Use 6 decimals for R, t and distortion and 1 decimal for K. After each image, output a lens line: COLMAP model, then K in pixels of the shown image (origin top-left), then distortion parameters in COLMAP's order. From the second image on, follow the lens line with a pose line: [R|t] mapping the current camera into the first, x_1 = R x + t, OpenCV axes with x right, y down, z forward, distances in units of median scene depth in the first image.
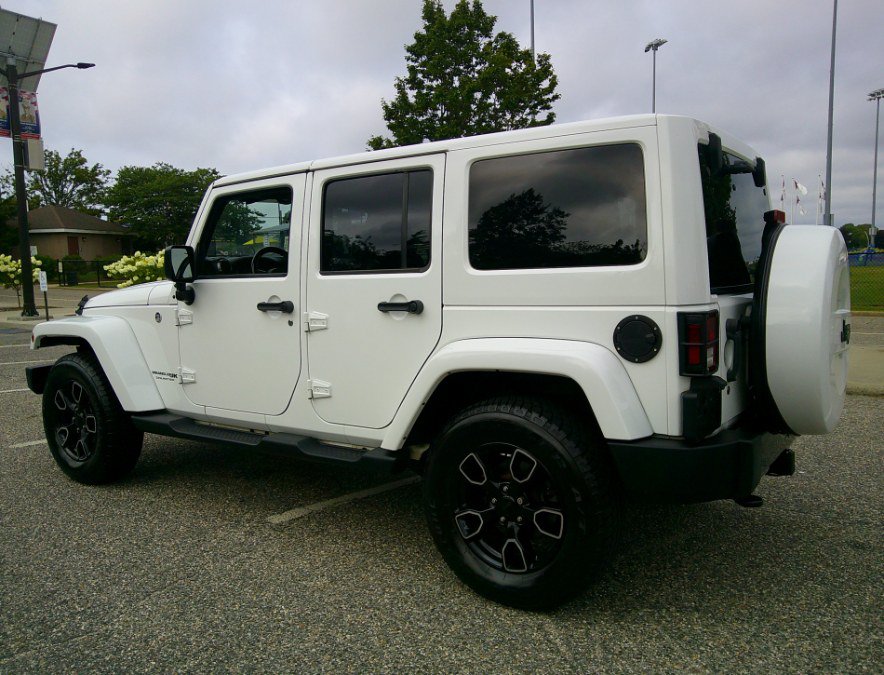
lens RADIAL K [[744.4, 0, 431.9], [0, 744.4, 340.7], [0, 0, 1]] dist [0.067606, -0.145868]
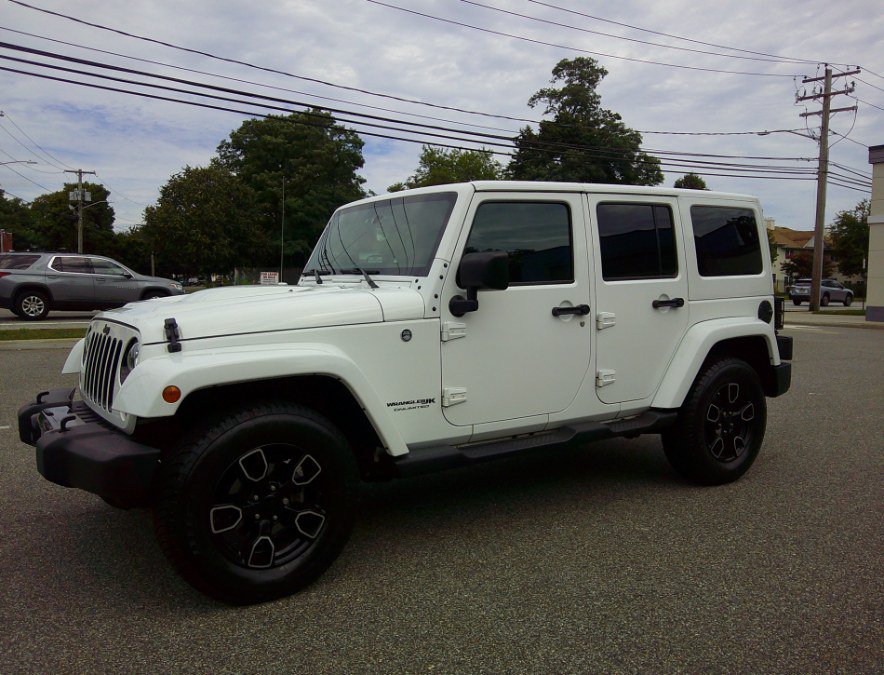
lens RADIAL K [[754.6, 0, 454.0], [0, 754.6, 339.0], [0, 0, 1]] dist [0.112974, -0.338372]
pose [[0.342669, -0.069869, 0.936855, -1.208209], [0.096615, 0.994564, 0.038835, -0.058253], [-0.934475, 0.077206, 0.347556, 0.708305]]
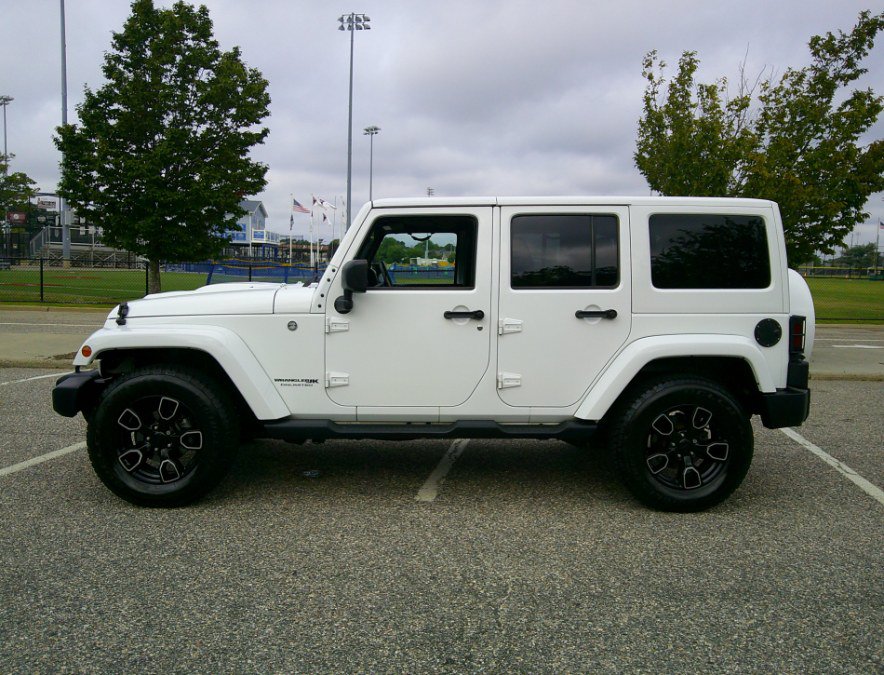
lens RADIAL K [[748.1, 0, 442.3], [0, 748.1, 332.1], [0, 0, 1]] dist [0.092740, -0.192006]
pose [[0.794952, -0.018709, 0.606384, -0.885179], [0.030641, 0.999487, -0.009333, -0.007158], [-0.605898, 0.025999, 0.795117, 0.059338]]
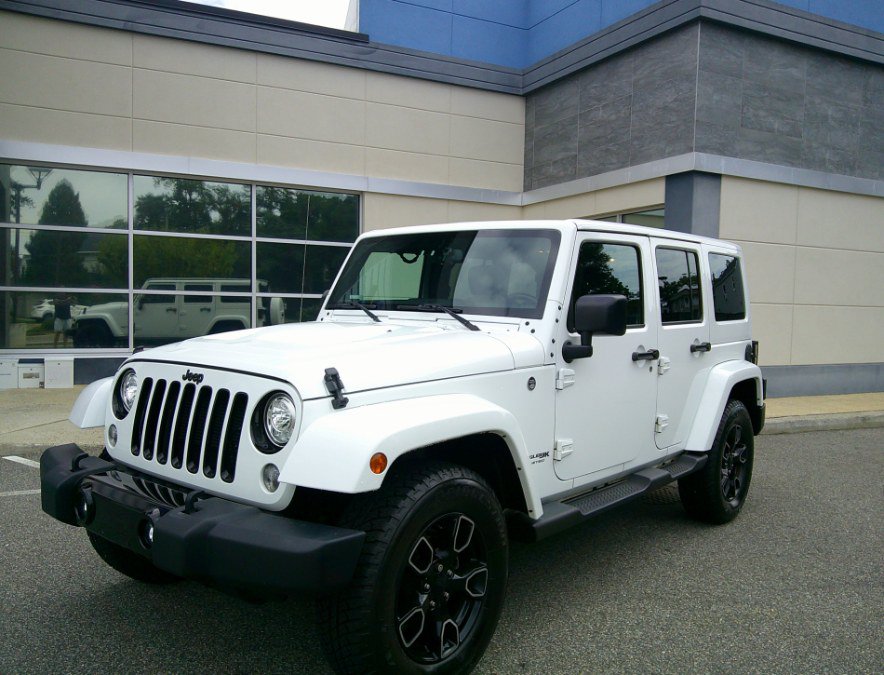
lens RADIAL K [[748.1, 0, 442.3], [0, 748.1, 332.1], [0, 0, 1]] dist [0.092740, -0.192006]
pose [[0.075996, -0.030698, 0.996635, -1.210829], [0.072398, 0.997058, 0.025191, -0.117119], [-0.994476, 0.070240, 0.077995, 1.100292]]
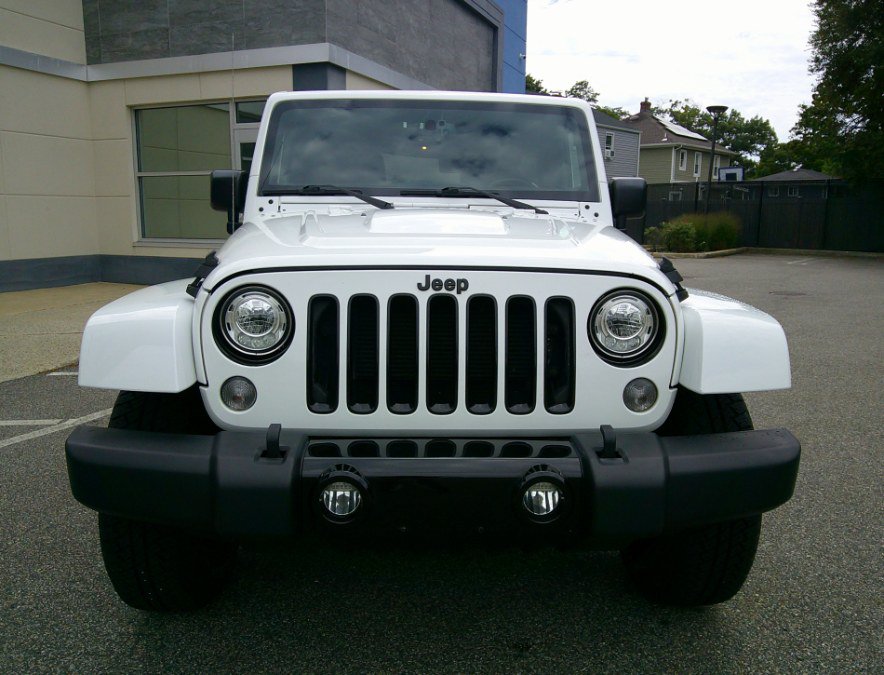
lens RADIAL K [[750.9, 0, 439.6], [0, 750.9, 334.2], [0, 0, 1]] dist [0.029100, -0.057666]
pose [[-0.599671, -0.122043, 0.790886, -0.909133], [0.074658, 0.975460, 0.207132, -0.144581], [-0.796756, 0.183257, -0.575844, 1.690111]]
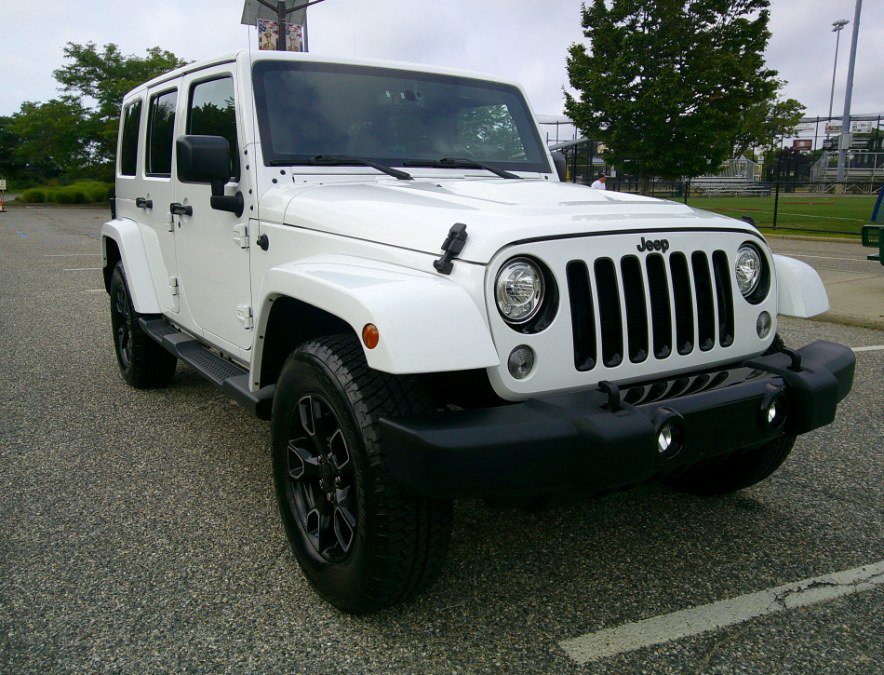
lens RADIAL K [[740.5, 0, 442.0], [0, 740.5, 337.5], [0, 0, 1]] dist [0.086728, -0.160484]
pose [[-0.923283, -0.068490, 0.377964, -0.584085], [0.045116, 0.957829, 0.283776, -0.174366], [-0.381461, 0.279058, -0.881257, 1.976127]]
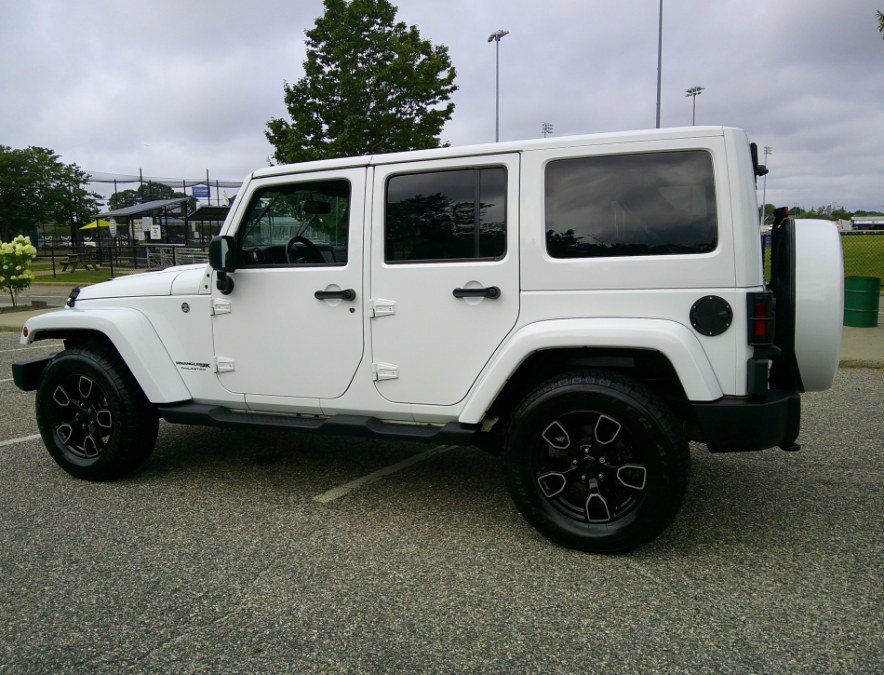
lens RADIAL K [[746.2, 0, 437.1], [0, 746.2, 336.3], [0, 0, 1]] dist [0.081455, -0.185398]
pose [[0.977544, -0.029789, 0.208613, -0.264944], [0.026767, 0.999492, 0.017295, -0.001485], [-0.209023, -0.011322, 0.977845, -0.051510]]
